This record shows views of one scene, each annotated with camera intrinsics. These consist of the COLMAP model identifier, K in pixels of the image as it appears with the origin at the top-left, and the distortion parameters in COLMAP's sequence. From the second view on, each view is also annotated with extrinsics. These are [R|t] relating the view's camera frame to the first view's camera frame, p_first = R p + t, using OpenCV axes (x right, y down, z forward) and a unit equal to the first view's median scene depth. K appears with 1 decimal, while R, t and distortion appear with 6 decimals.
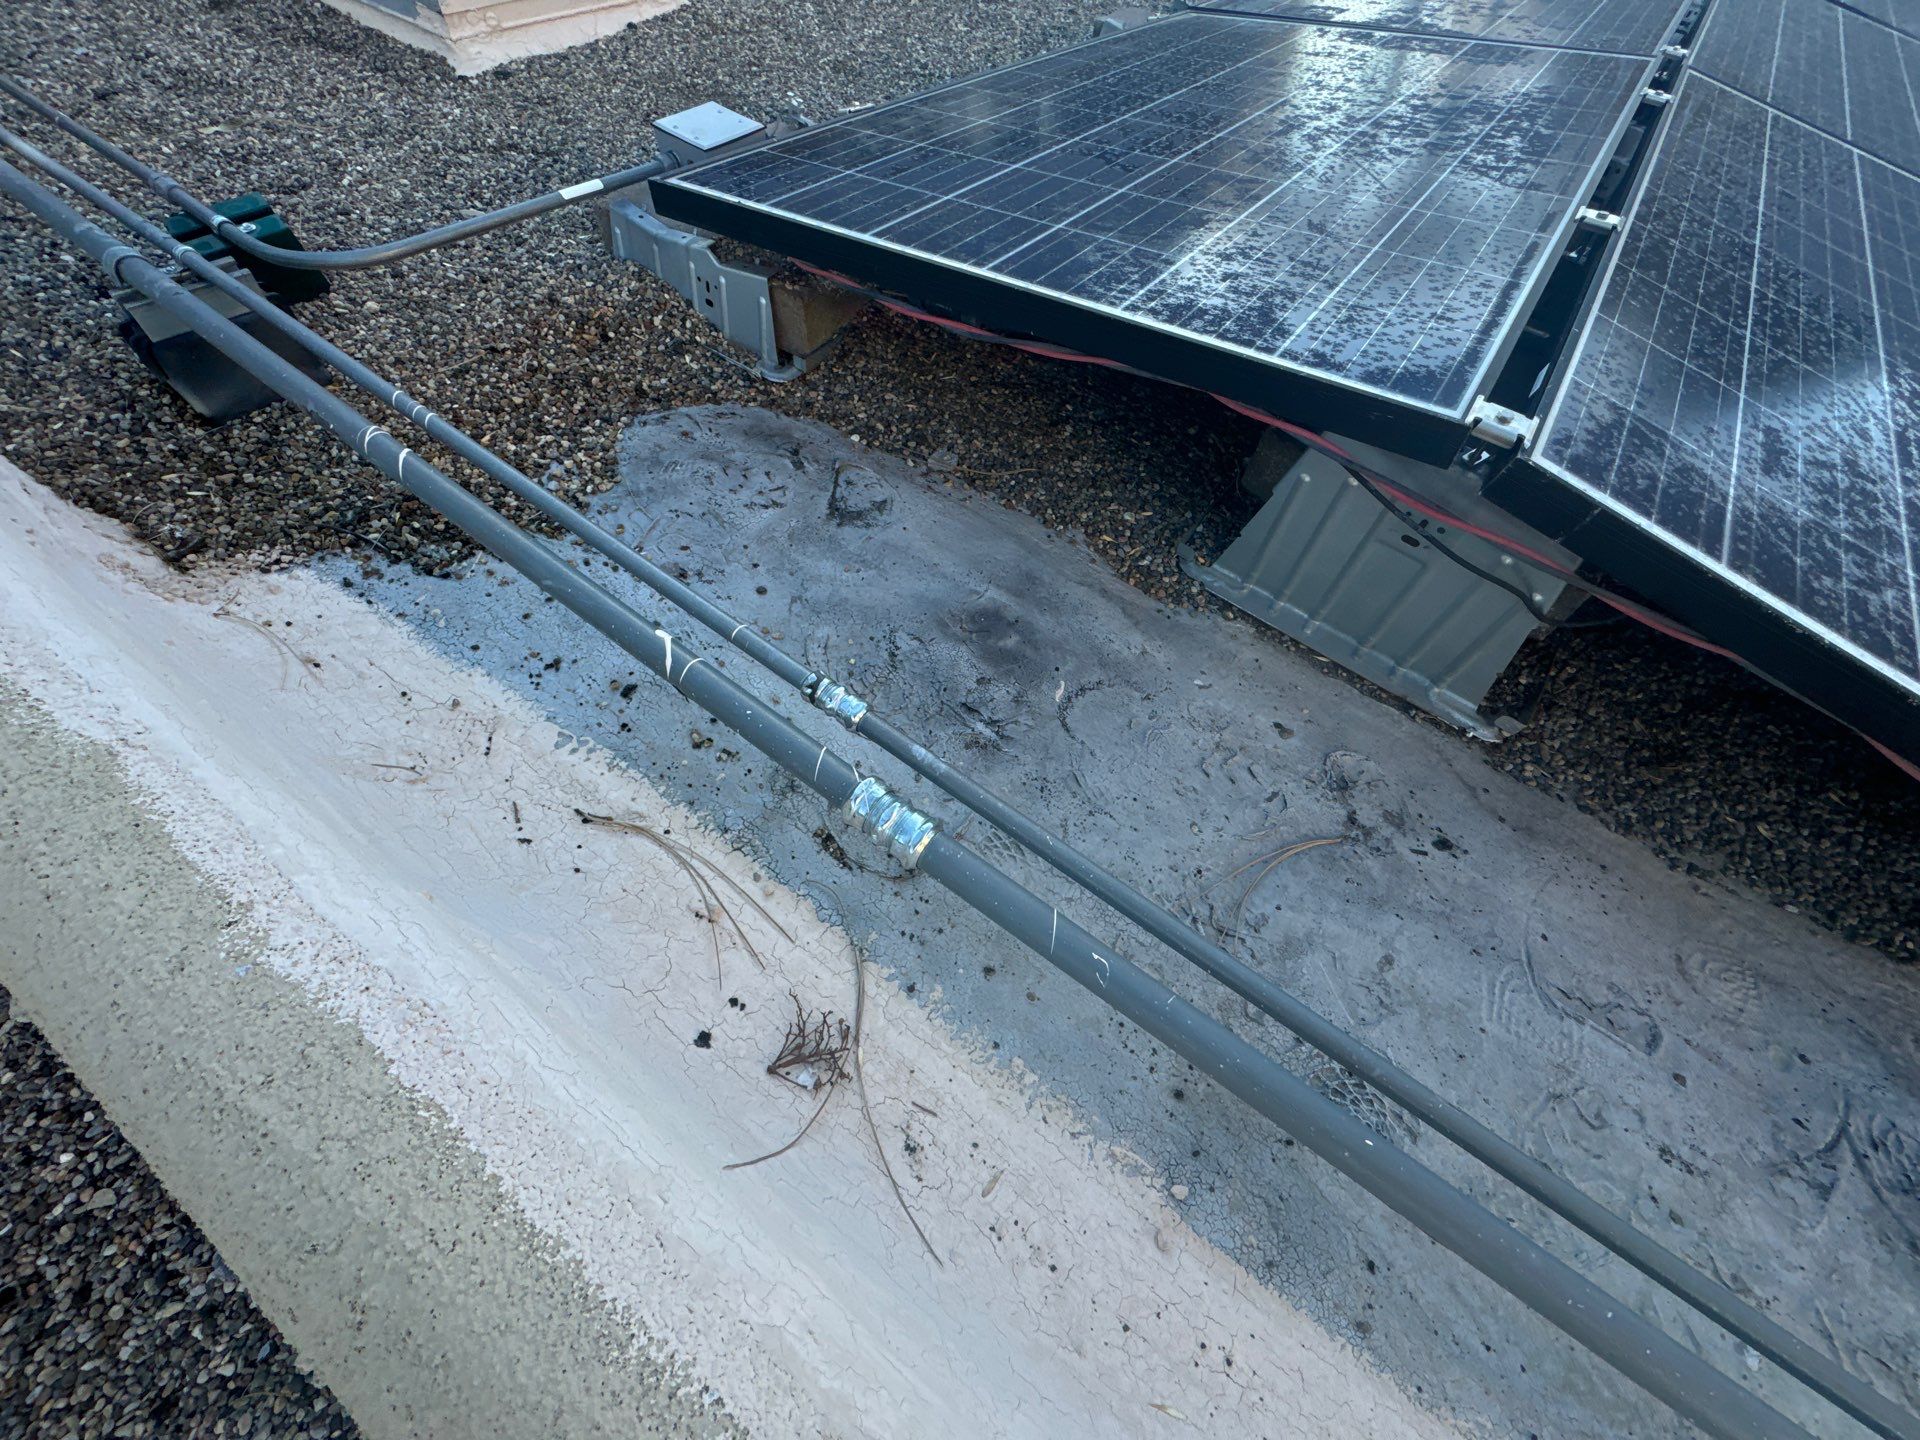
lens RADIAL K [[768.6, 0, 959.3], [0, 768.6, 722.1], [0, 0, 1]] dist [-0.003082, 0.000227]
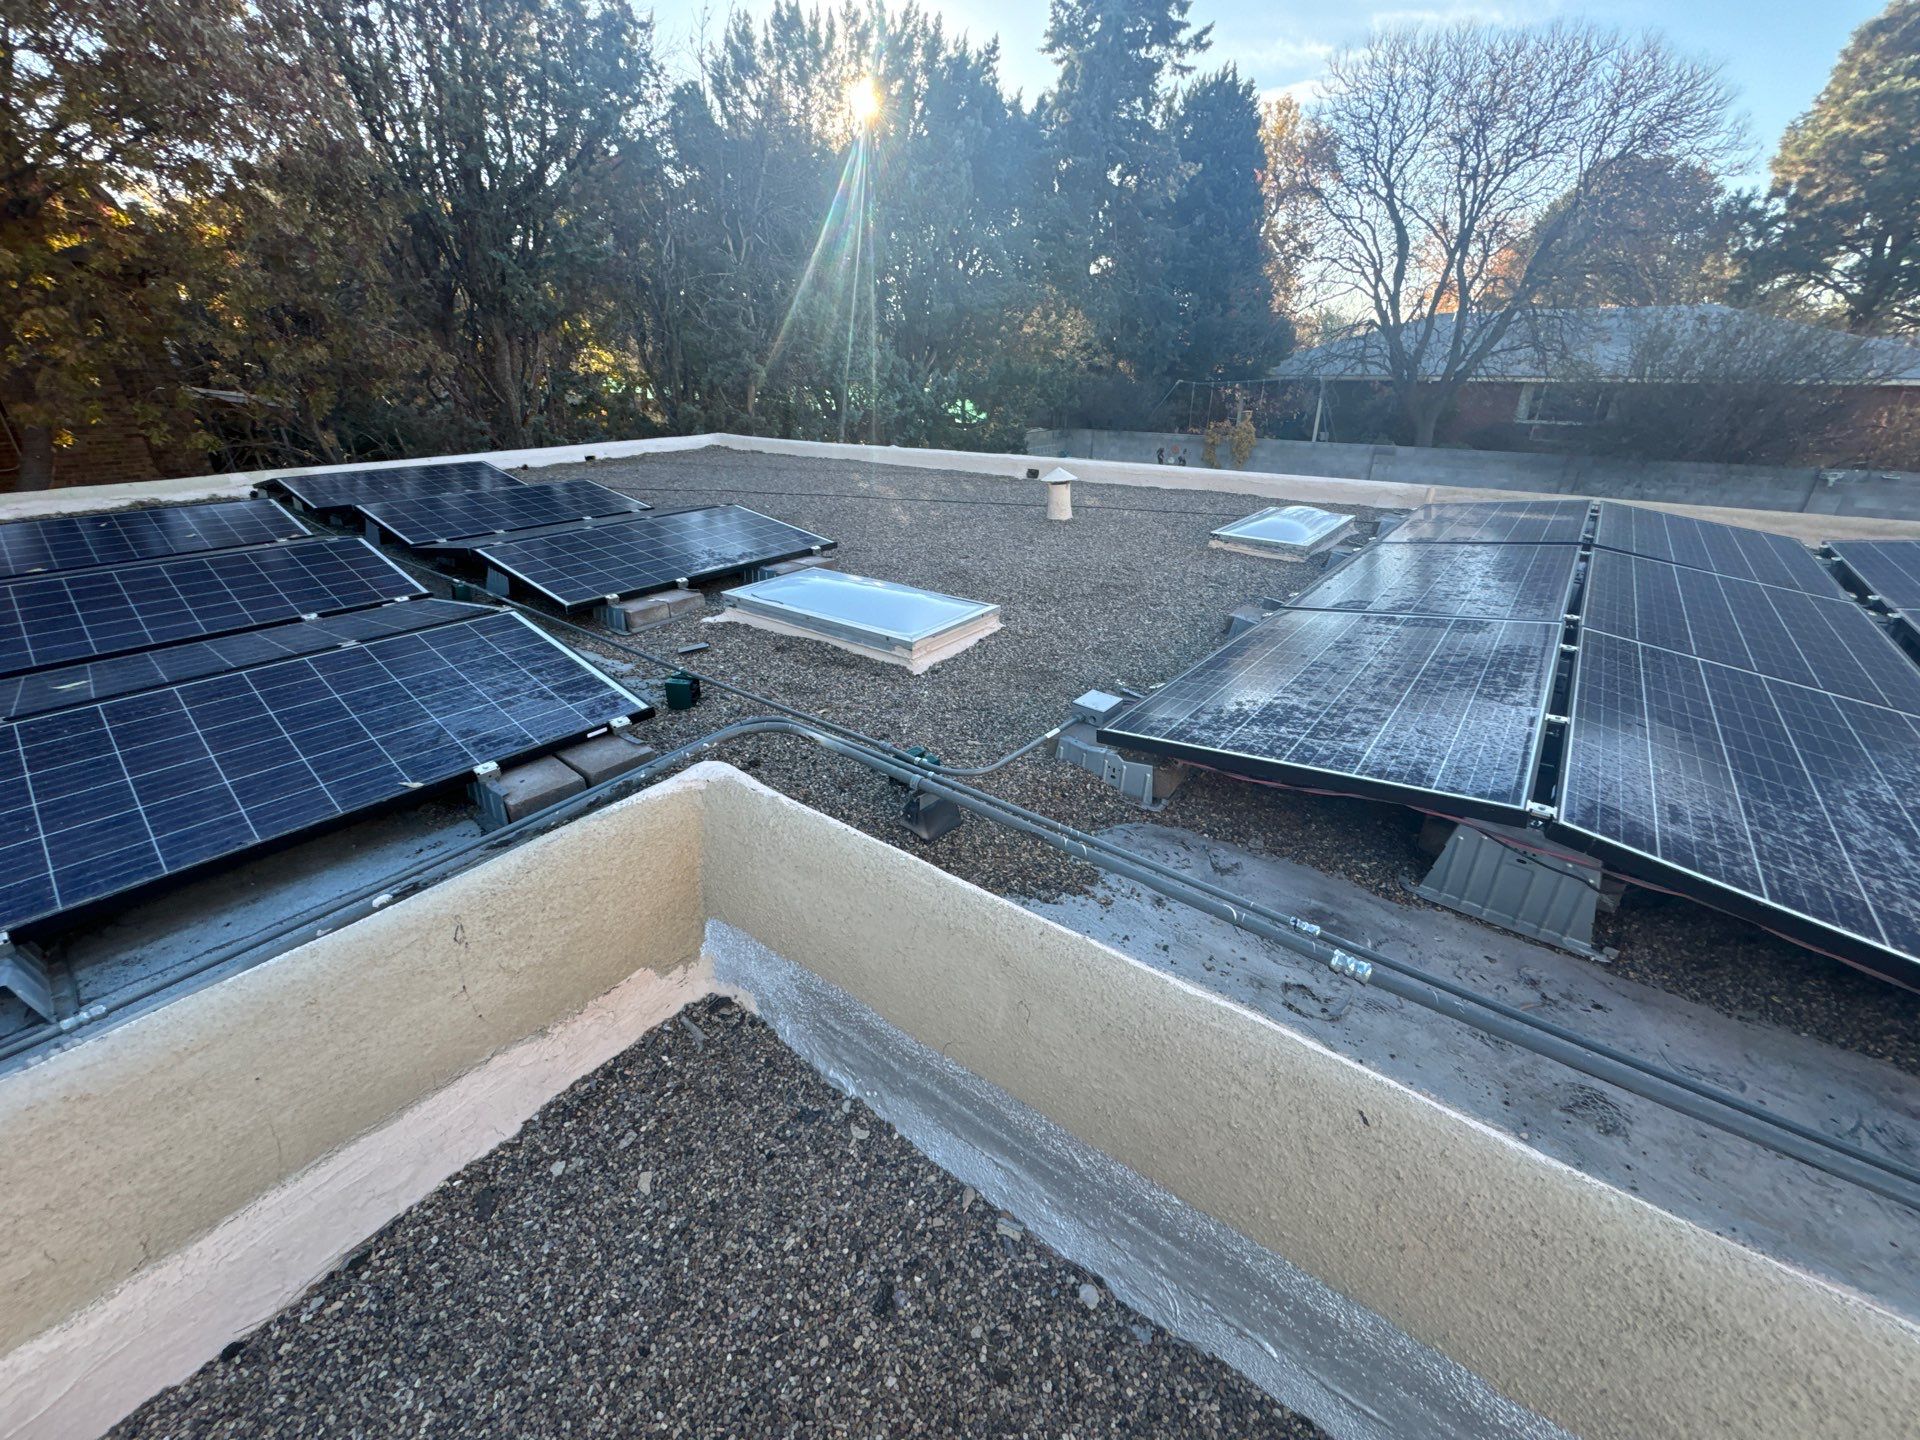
lens RADIAL K [[768.6, 0, 960.0], [0, 768.6, 718.6], [0, 0, 1]] dist [-0.003082, 0.000227]
pose [[0.994448, -0.066088, -0.081886, -0.751959], [0.015882, 0.863525, -0.504056, 0.460007], [0.104023, 0.499957, 0.859780, -1.178528]]
